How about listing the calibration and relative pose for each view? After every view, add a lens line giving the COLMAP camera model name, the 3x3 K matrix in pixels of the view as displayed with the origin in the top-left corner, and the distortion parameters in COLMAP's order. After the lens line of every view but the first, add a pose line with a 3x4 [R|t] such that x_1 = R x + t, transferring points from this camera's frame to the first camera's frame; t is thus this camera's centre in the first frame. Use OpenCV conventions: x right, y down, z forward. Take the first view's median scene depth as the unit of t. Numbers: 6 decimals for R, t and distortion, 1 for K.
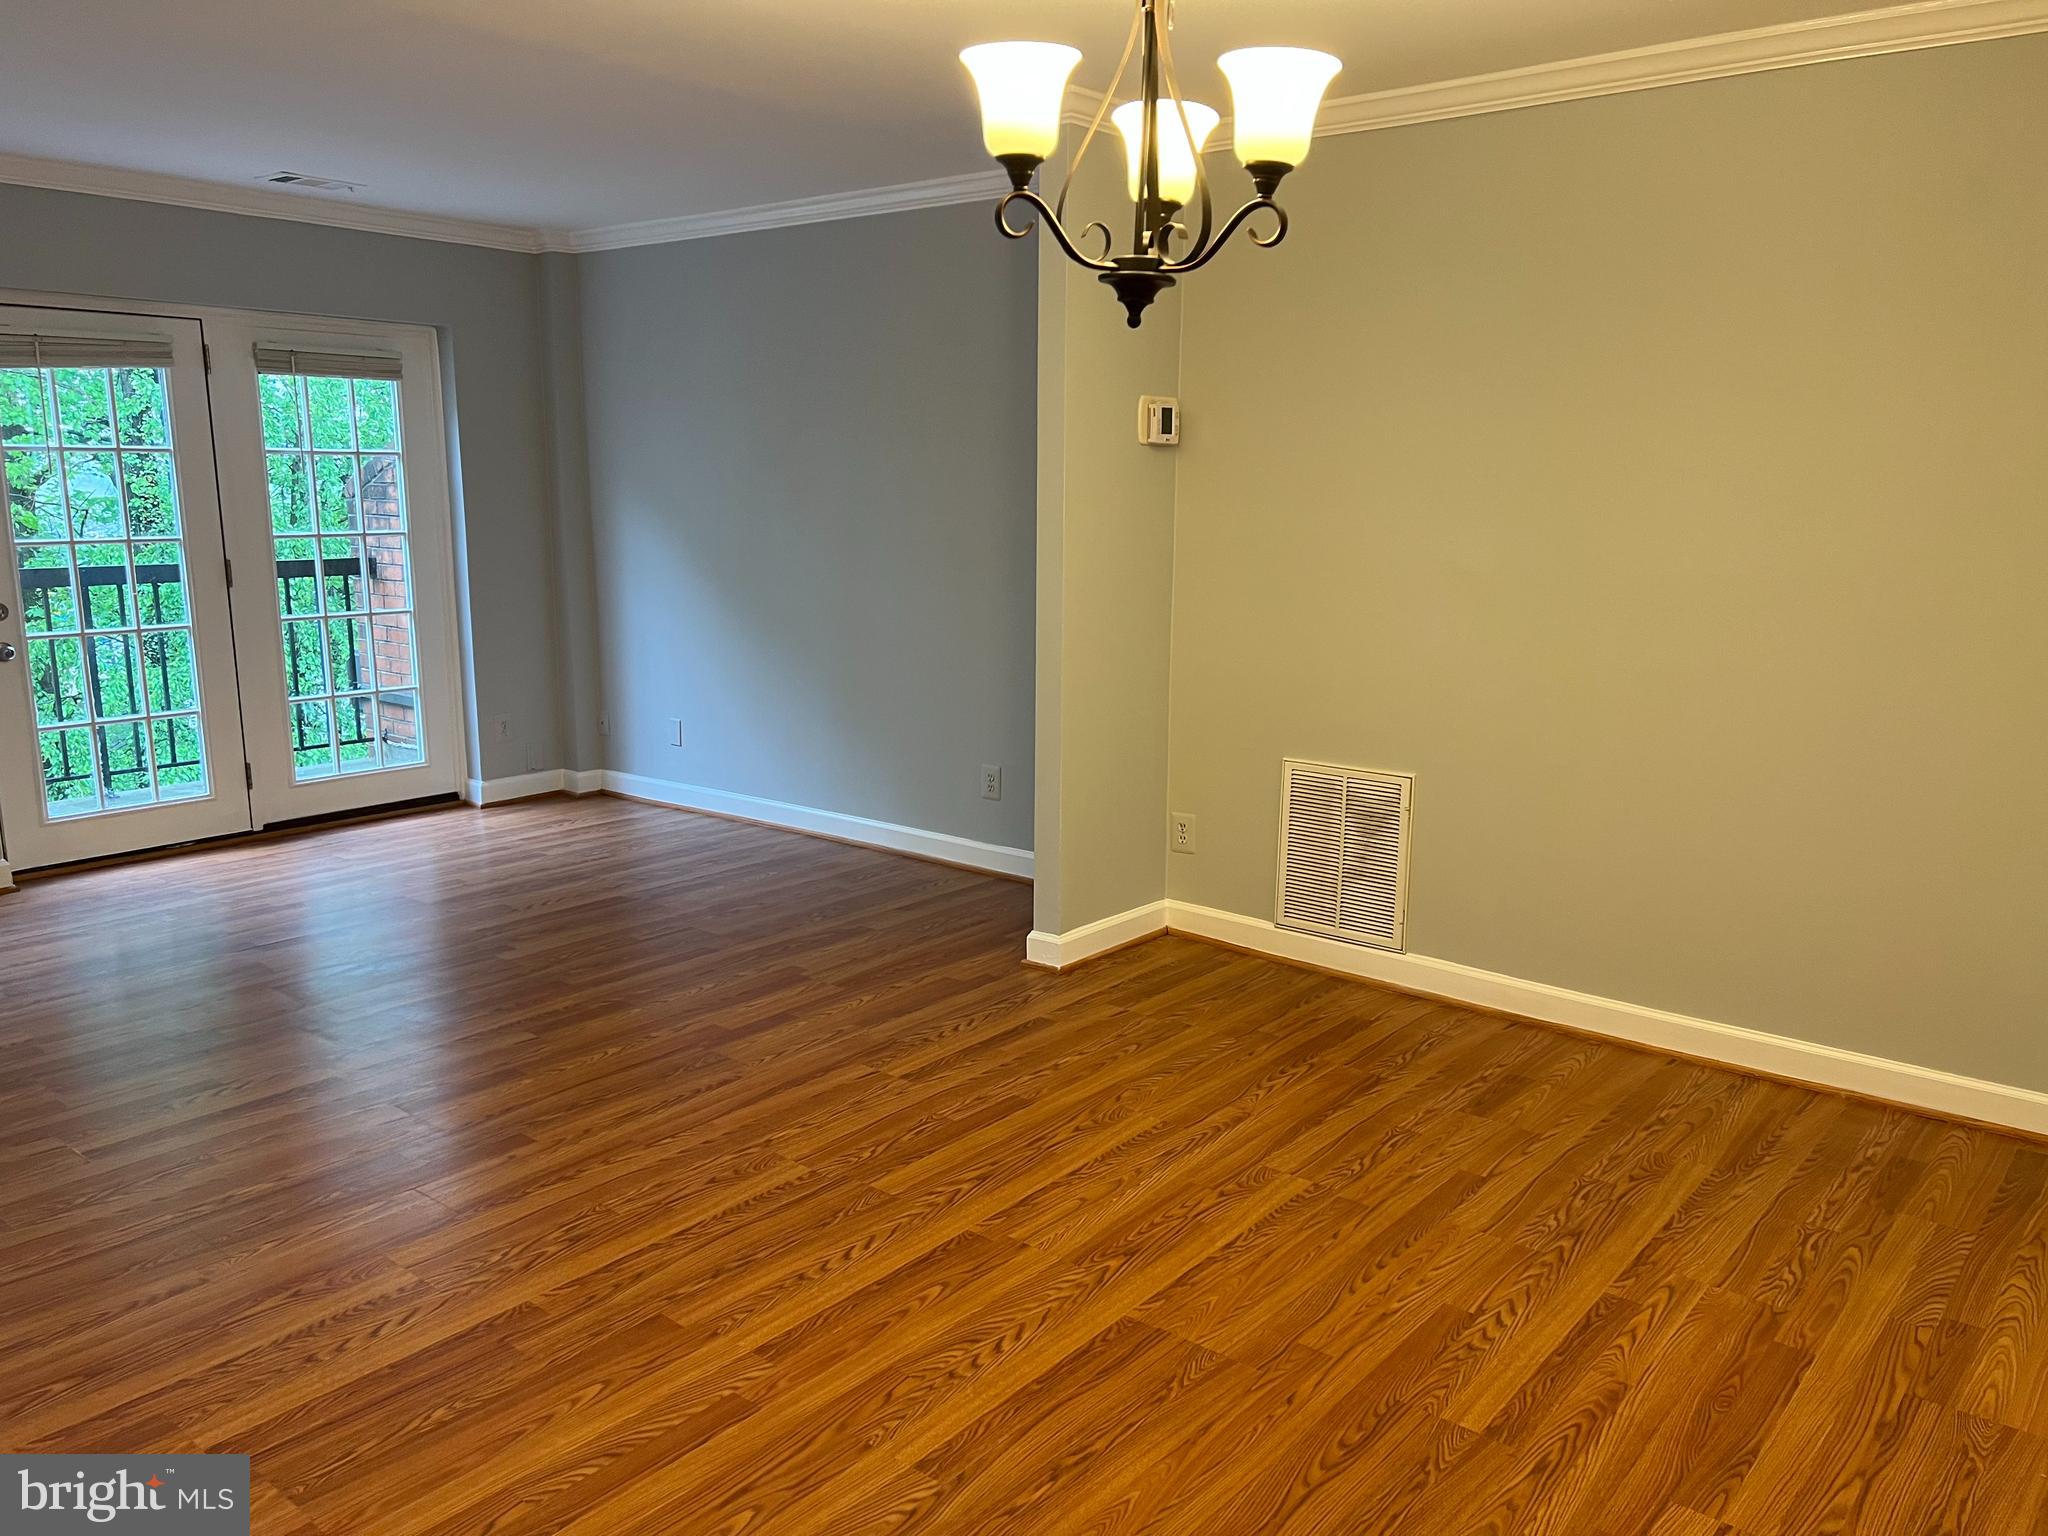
lens RADIAL K [[1531.3, 0, 1039.4], [0, 1531.3, 764.0], [0, 0, 1]] dist [0.076033, -0.088860]
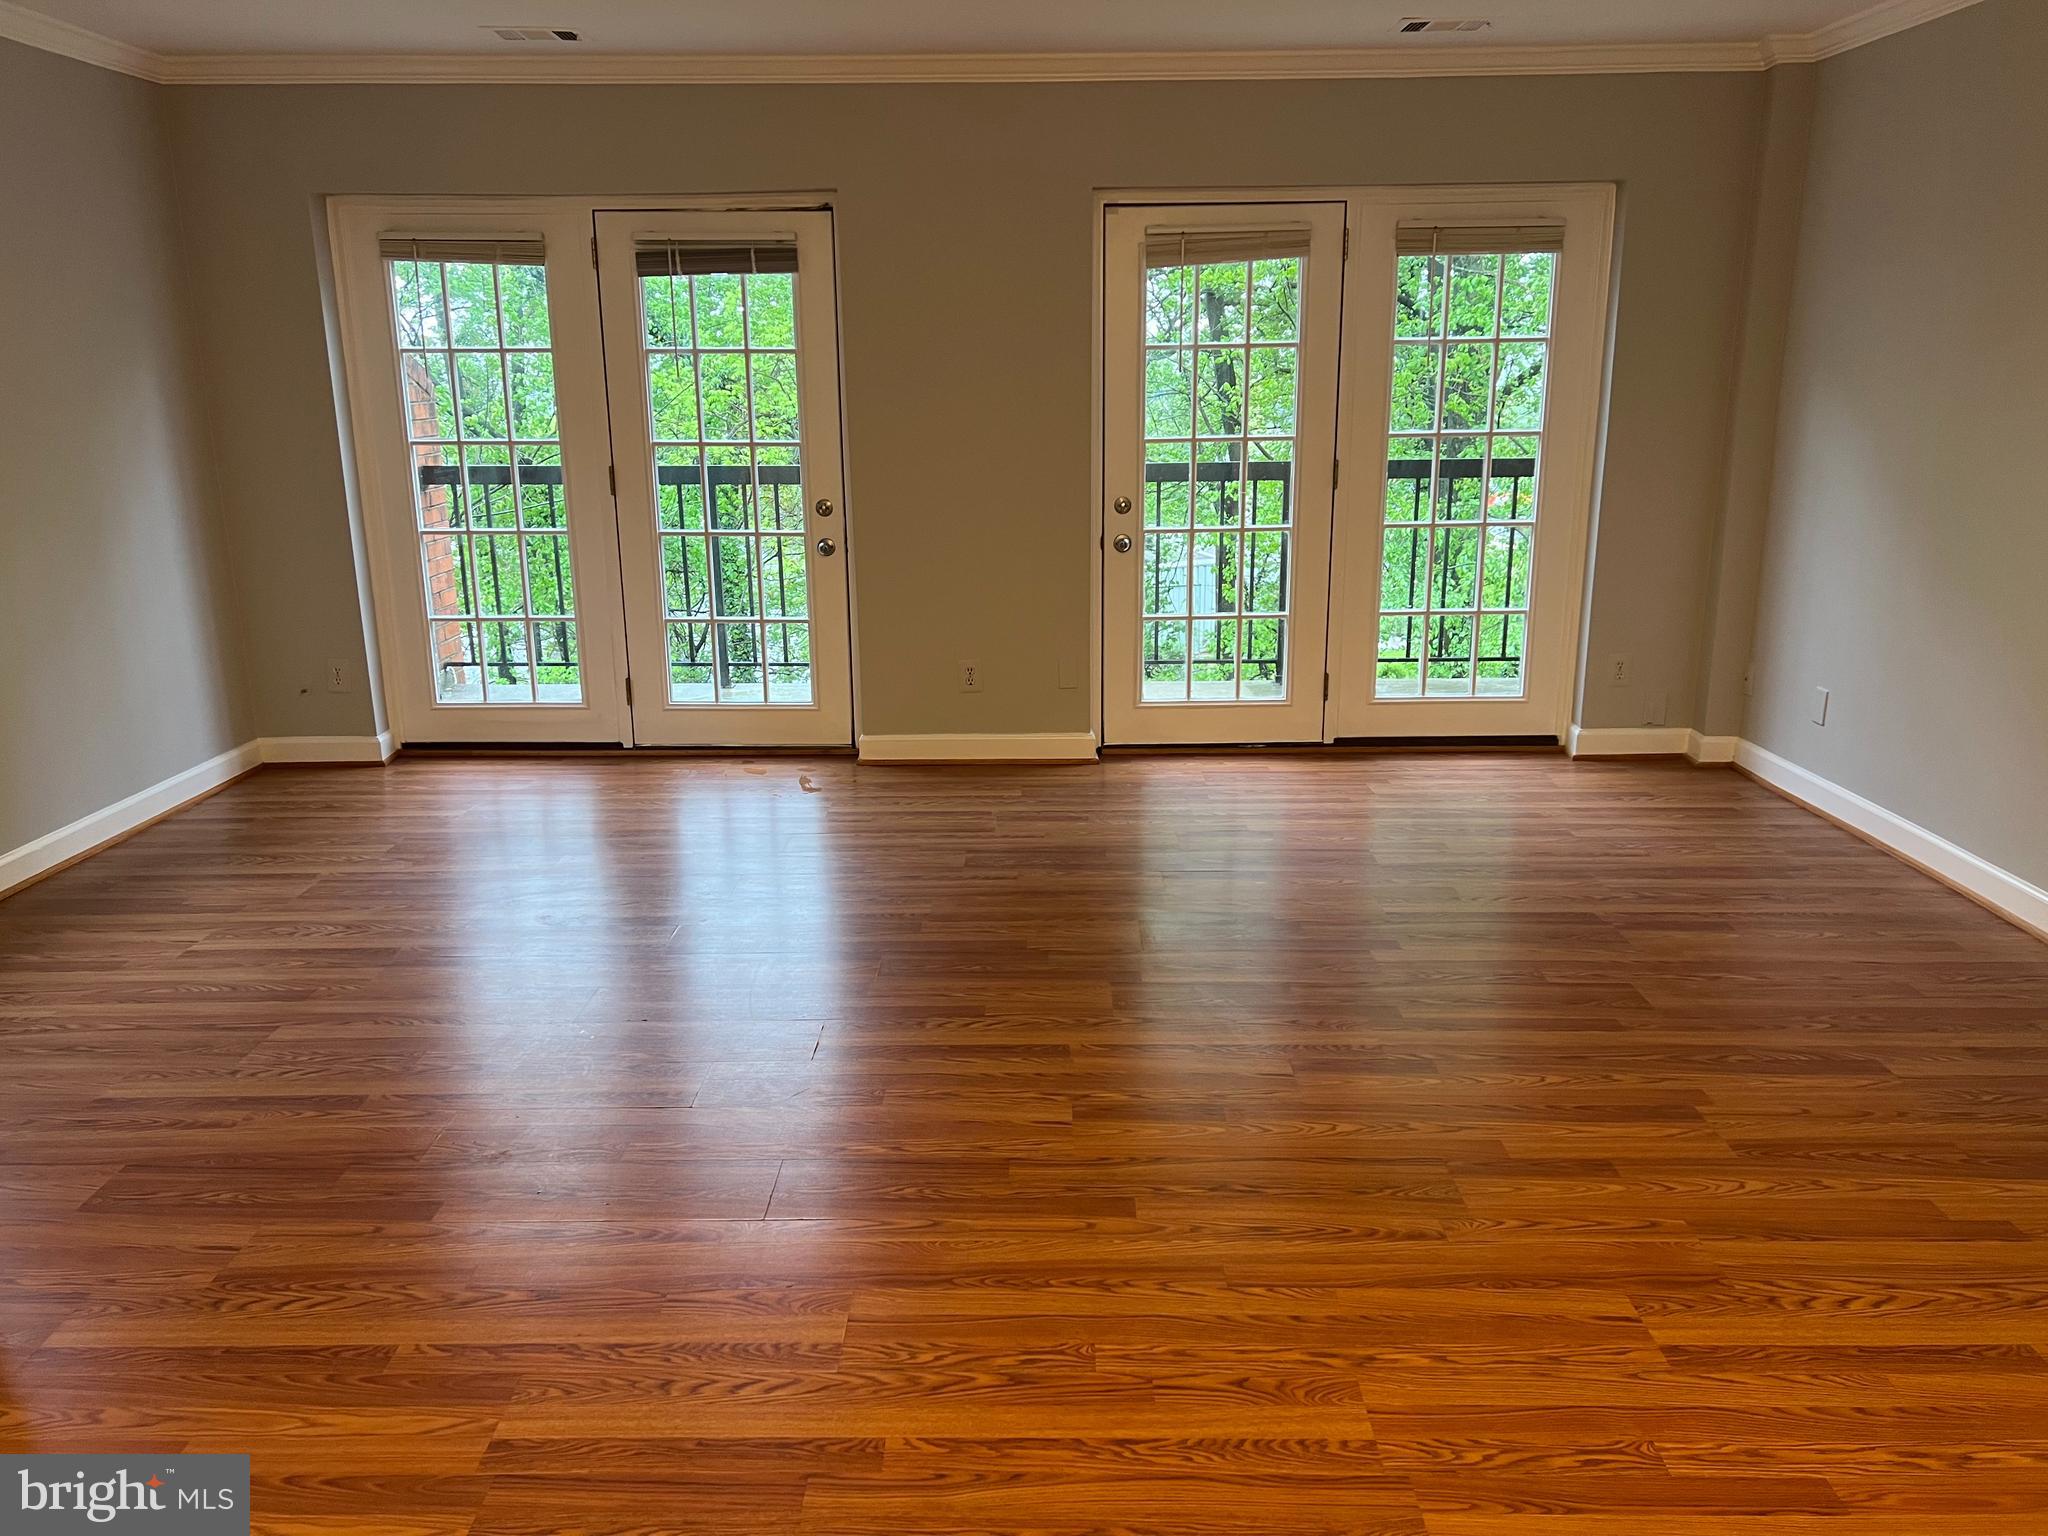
lens RADIAL K [[1531.3, 0, 1020.7], [0, 1531.3, 766.9], [0, 0, 1]] dist [0.076033, -0.088860]
pose [[0.620862, 0.185190, -0.761731, 0.169235], [-0.130767, 0.982547, 0.132290, -0.068826], [0.772936, 0.017475, 0.634243, 0.375615]]
